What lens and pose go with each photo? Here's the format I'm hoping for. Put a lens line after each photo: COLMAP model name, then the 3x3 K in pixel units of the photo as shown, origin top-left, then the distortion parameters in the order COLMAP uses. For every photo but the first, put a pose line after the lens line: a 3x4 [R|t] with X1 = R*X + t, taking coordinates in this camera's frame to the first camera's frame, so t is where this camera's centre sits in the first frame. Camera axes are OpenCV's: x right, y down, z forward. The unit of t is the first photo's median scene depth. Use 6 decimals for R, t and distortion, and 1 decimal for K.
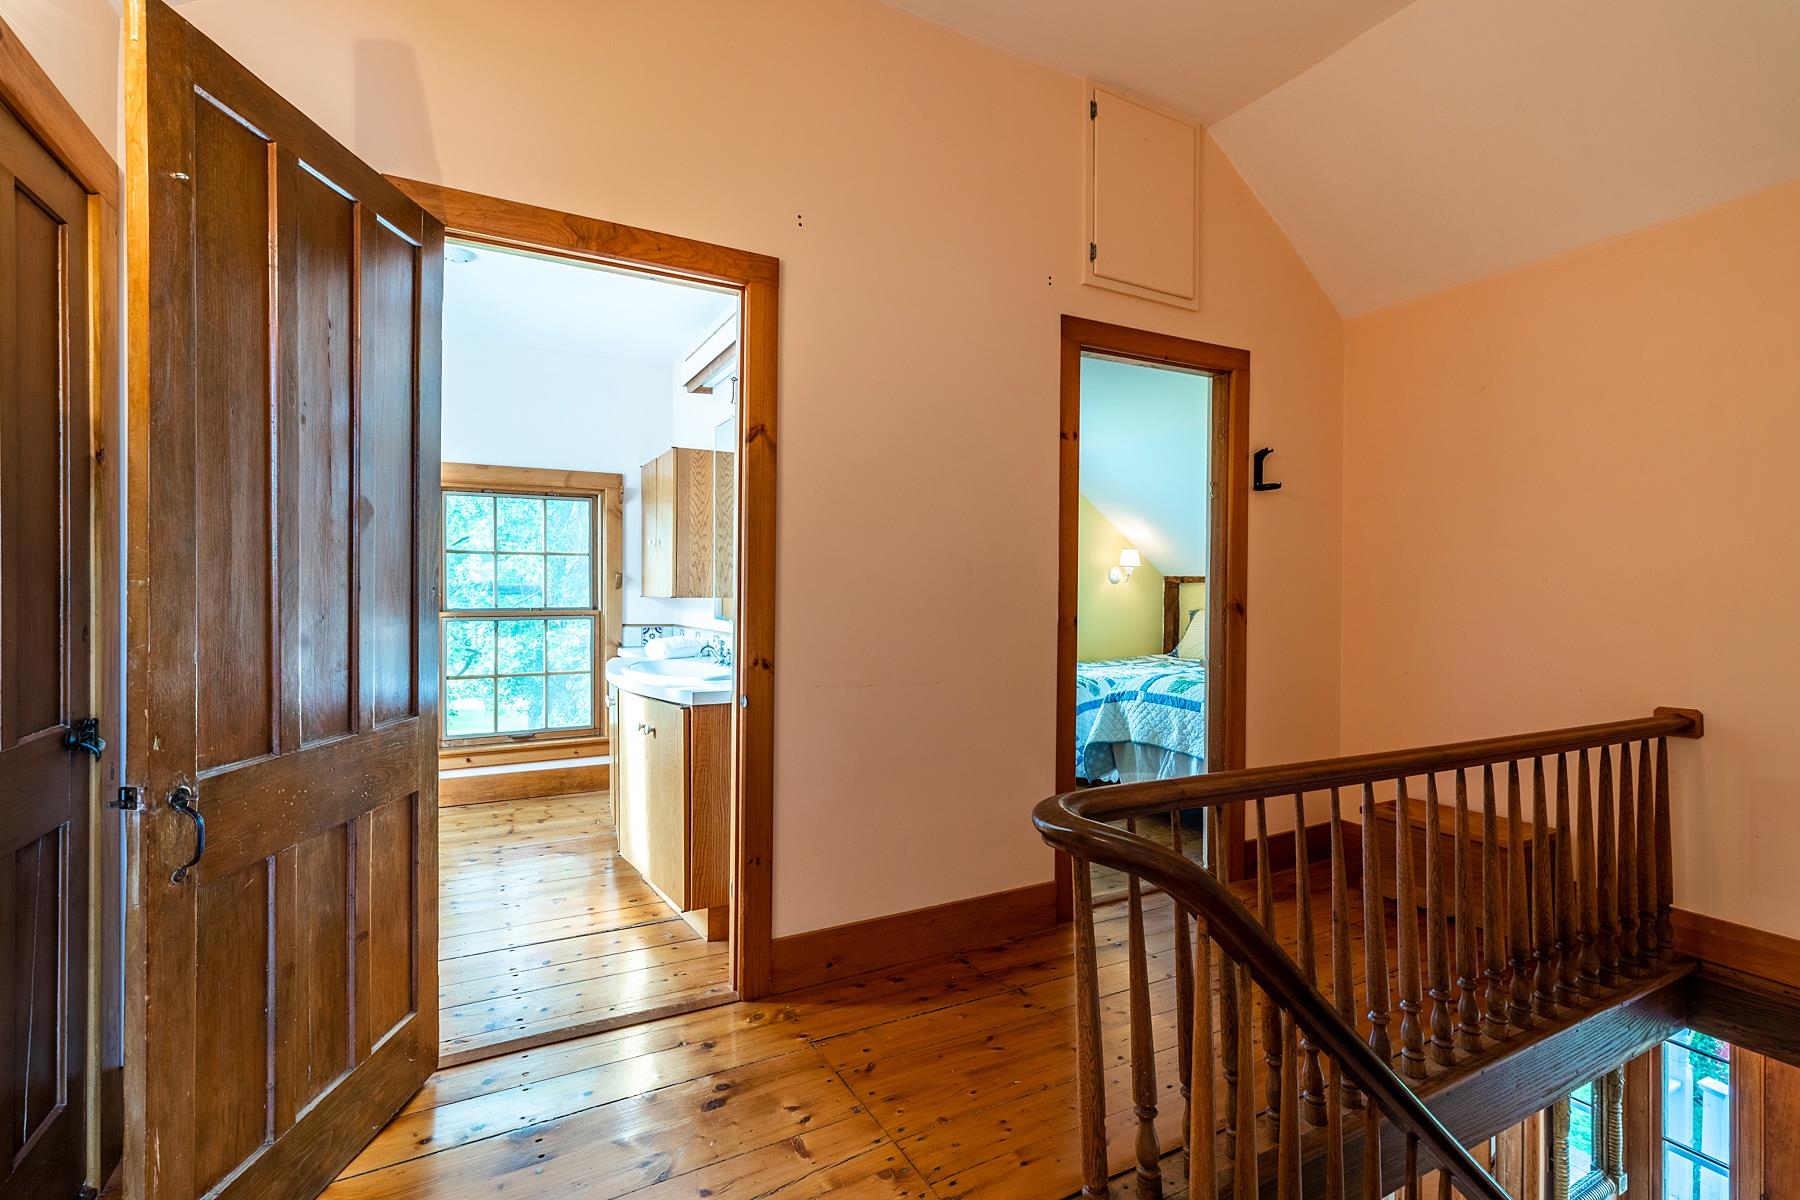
lens RADIAL K [[800.2, 0, 896.9], [0, 800.2, 597.2], [0, 0, 1]] dist [-0.000676, 0.000673]
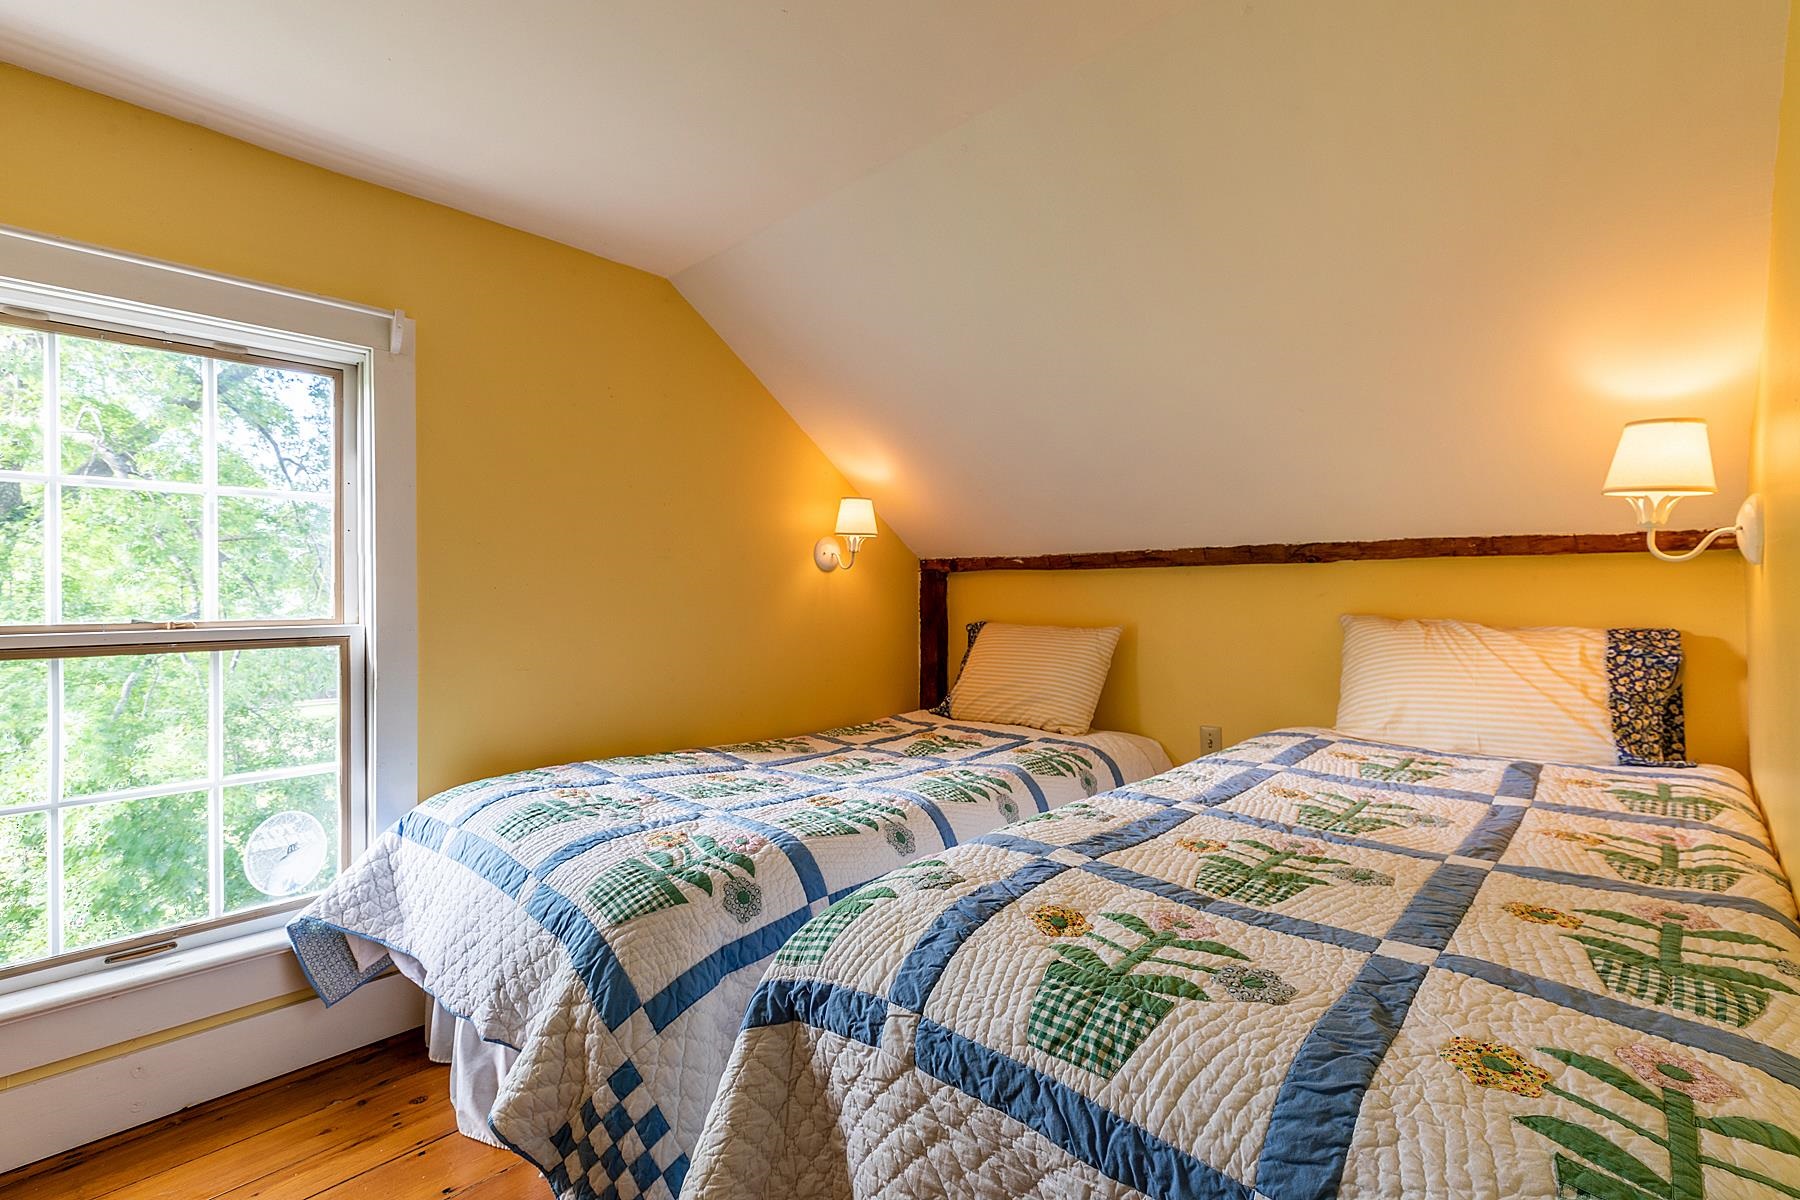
lens RADIAL K [[800.2, 0, 897.7], [0, 800.2, 604.7], [0, 0, 1]] dist [-0.000676, 0.000673]
pose [[0.946229, -0.005744, 0.323448, 0.162744], [0.006988, 0.999972, -0.002685, 0.004841], [-0.323423, 0.004801, 0.946242, 0.549772]]
